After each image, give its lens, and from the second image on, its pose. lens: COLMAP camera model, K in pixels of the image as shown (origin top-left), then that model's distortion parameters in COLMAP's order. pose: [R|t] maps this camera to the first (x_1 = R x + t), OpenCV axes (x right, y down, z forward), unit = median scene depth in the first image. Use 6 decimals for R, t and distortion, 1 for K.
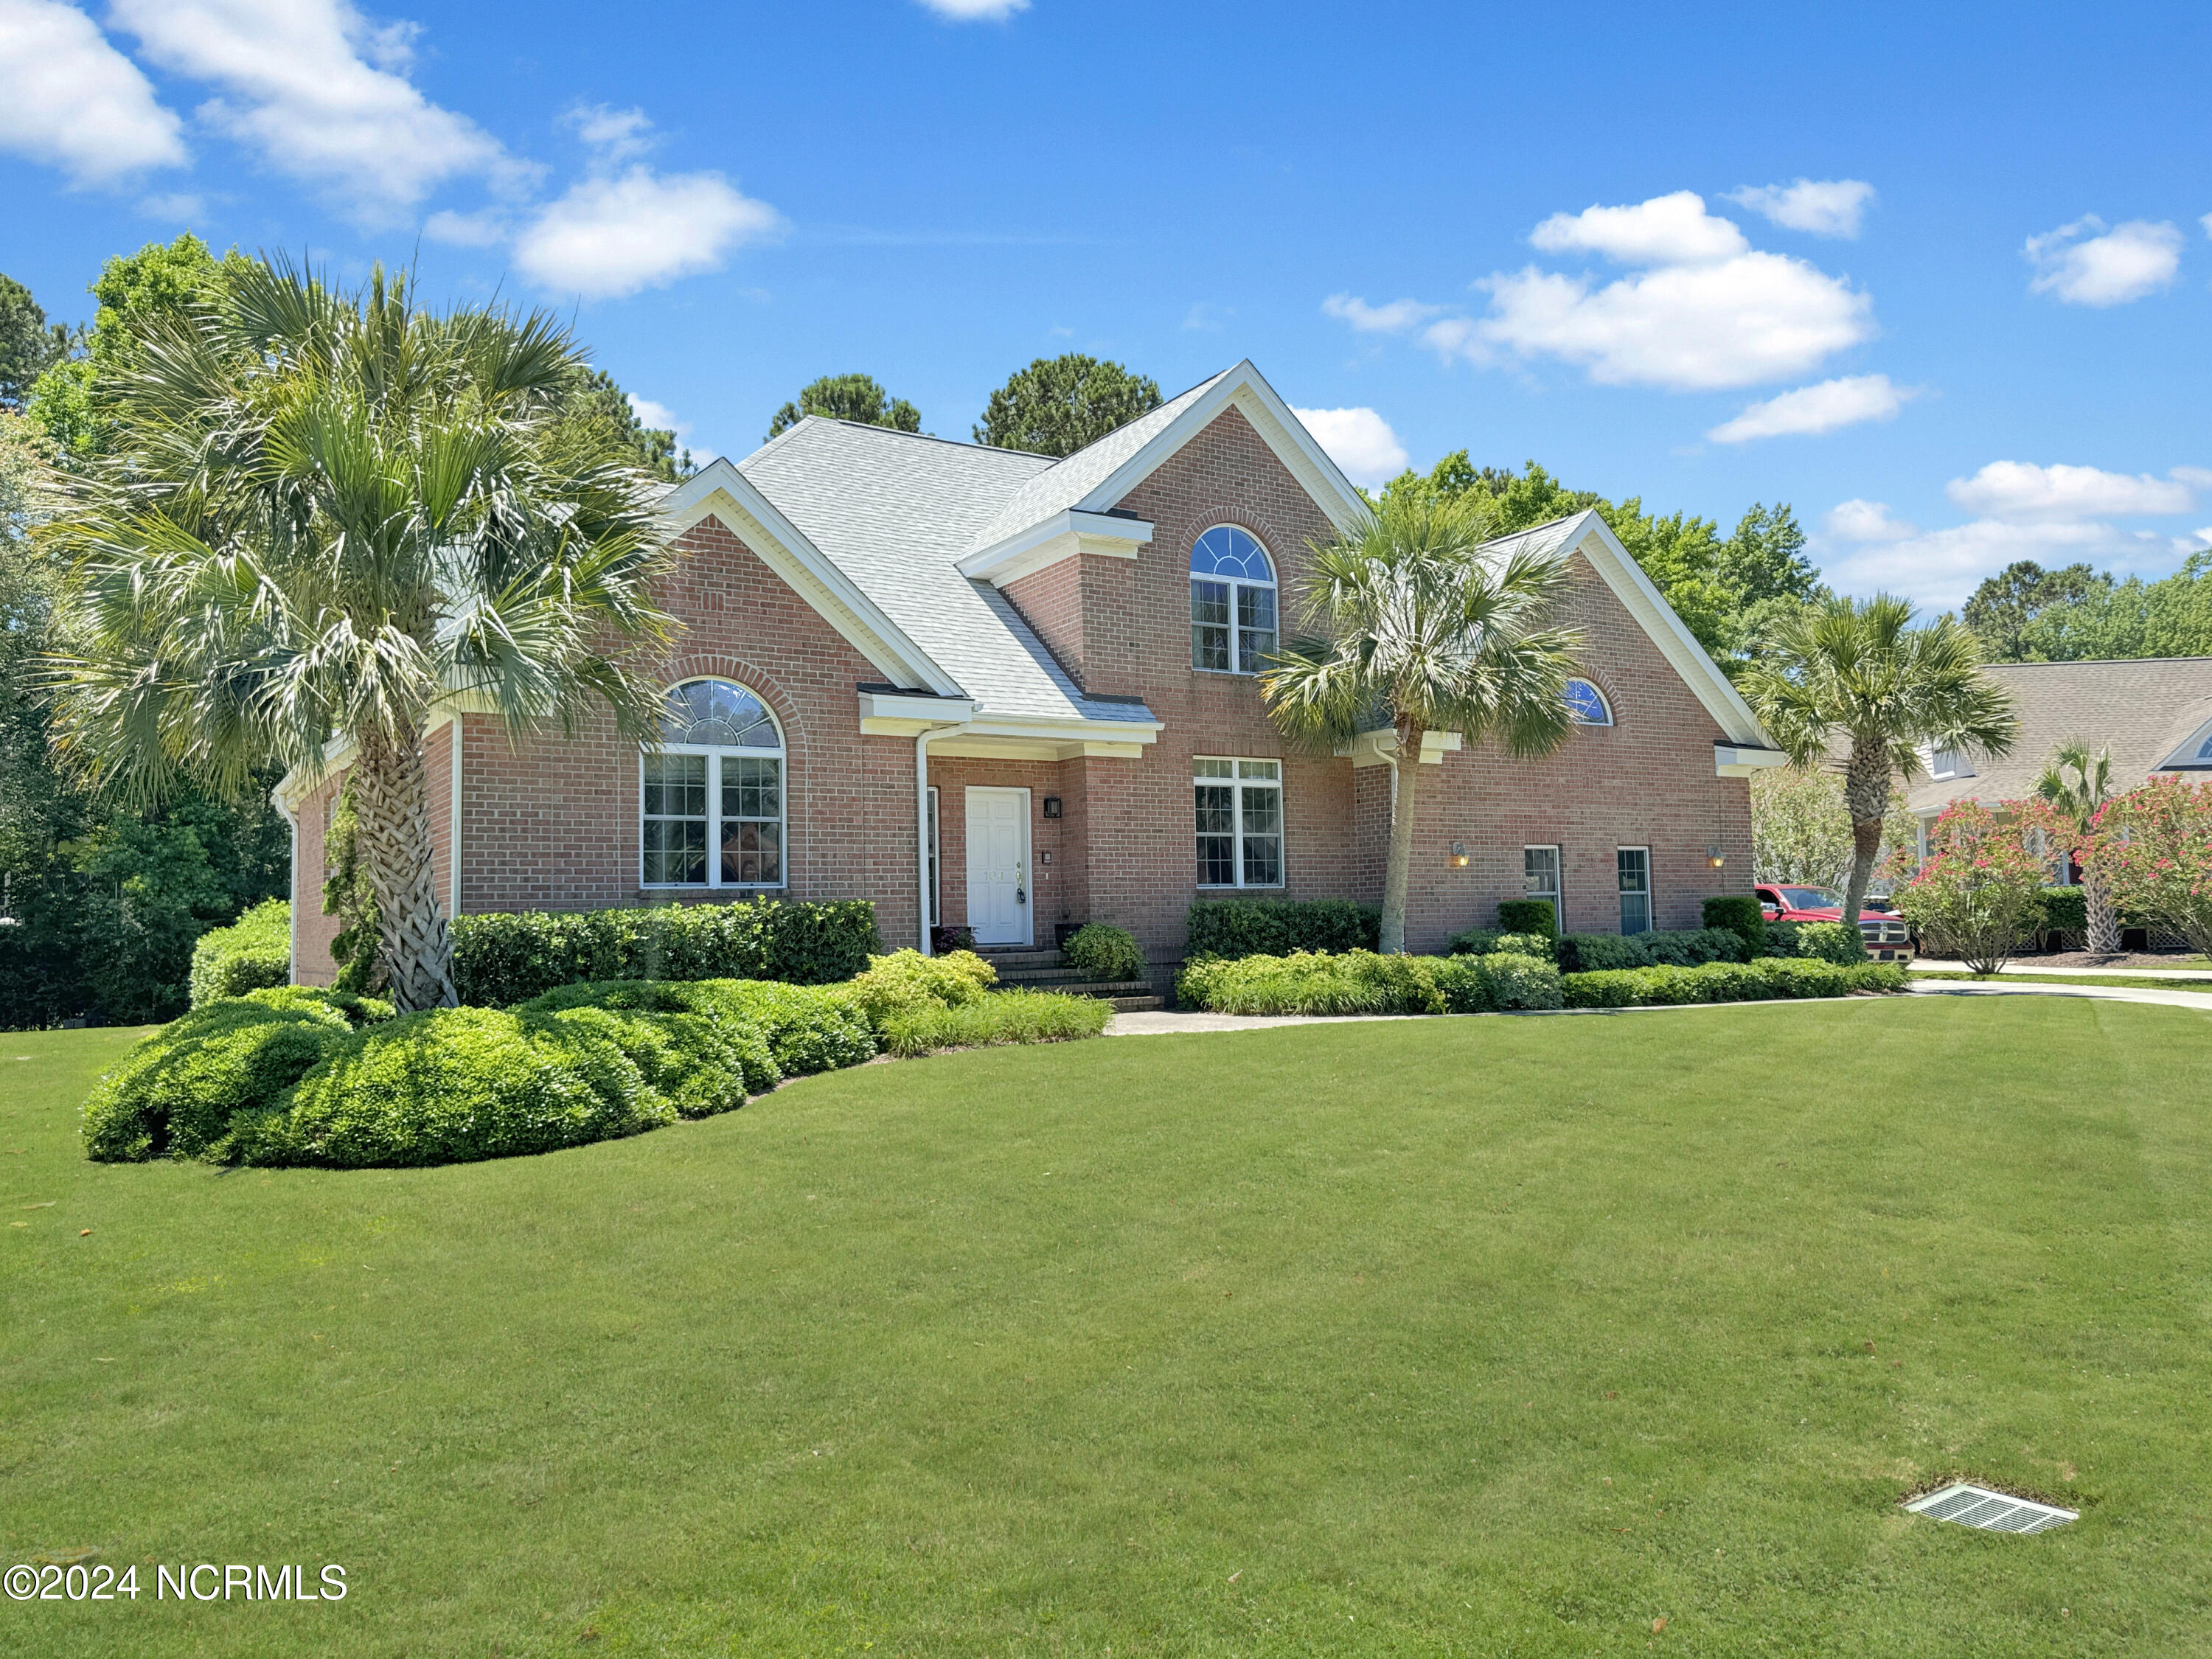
lens RADIAL K [[1565.1, 0, 1106.0], [0, 1565.1, 829.5], [0, 0, 1]] dist [0.001245, 0.000279]
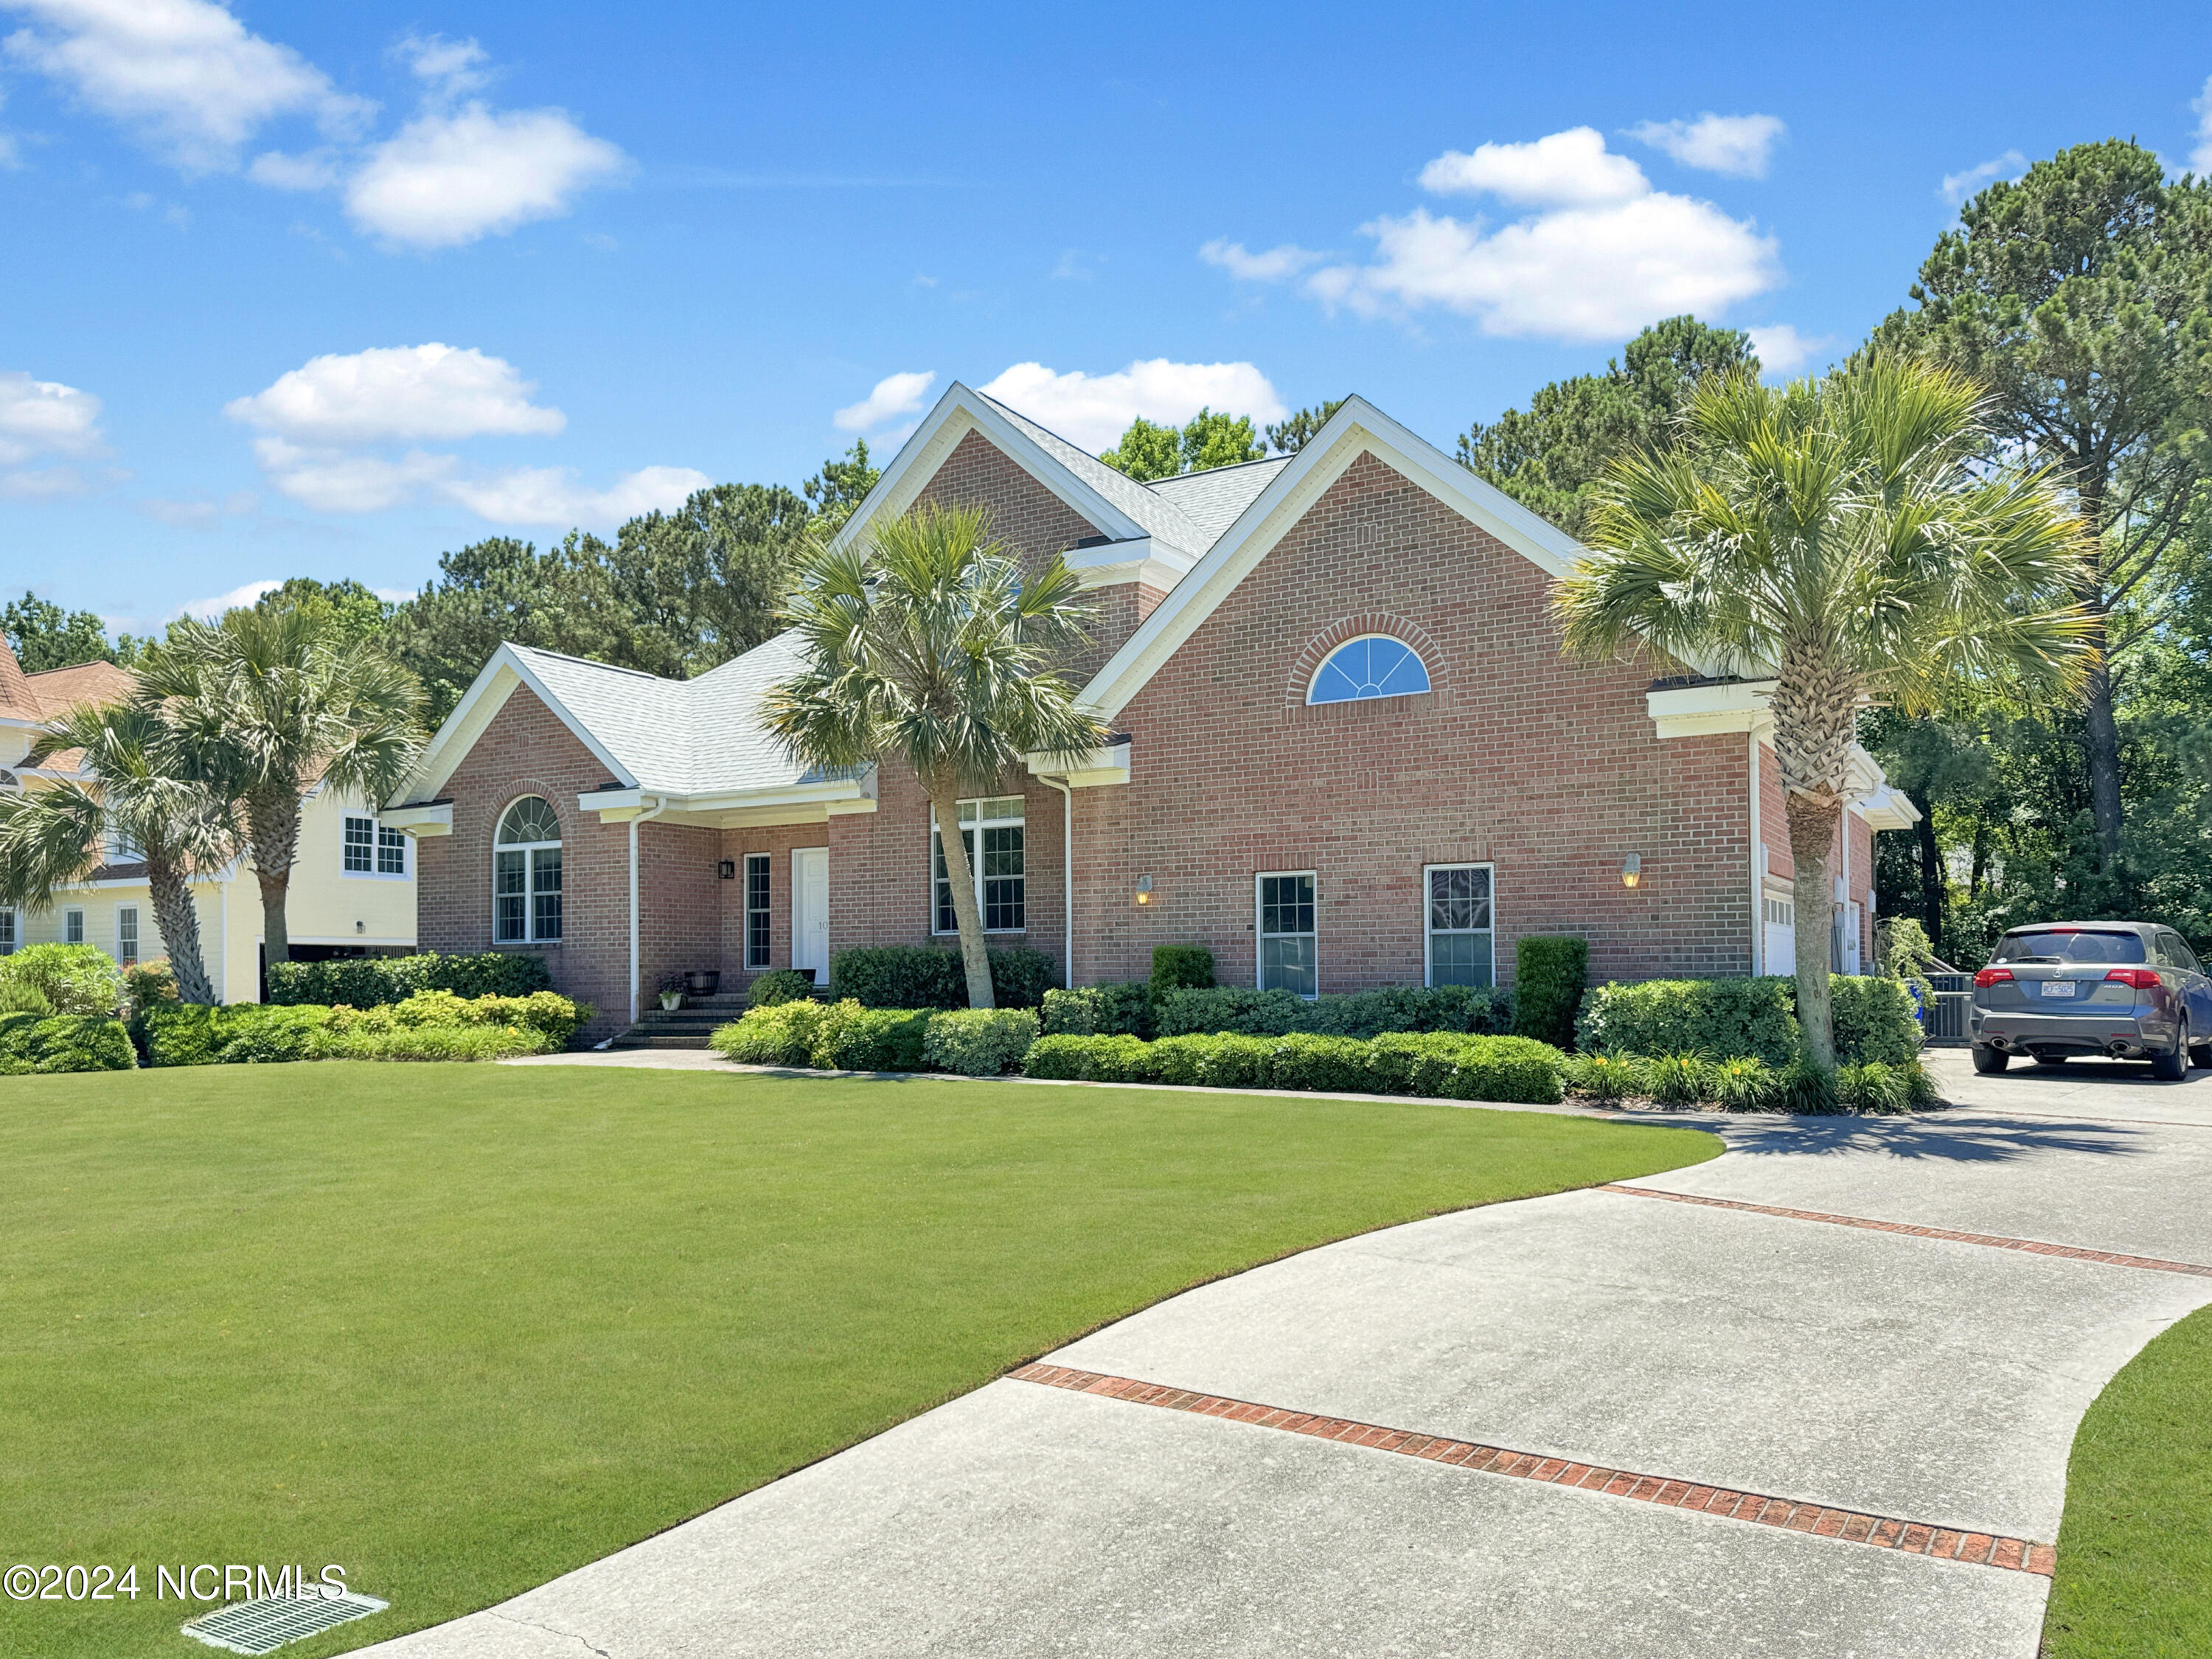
lens RADIAL K [[1565.1, 0, 1106.0], [0, 1565.1, 829.5], [0, 0, 1]] dist [0.001245, 0.000279]
pose [[0.487592, -0.066348, -0.870547, 0.959190], [0.052432, 0.997534, -0.046659, 0.022360], [0.871496, -0.022894, 0.489868, 0.580776]]
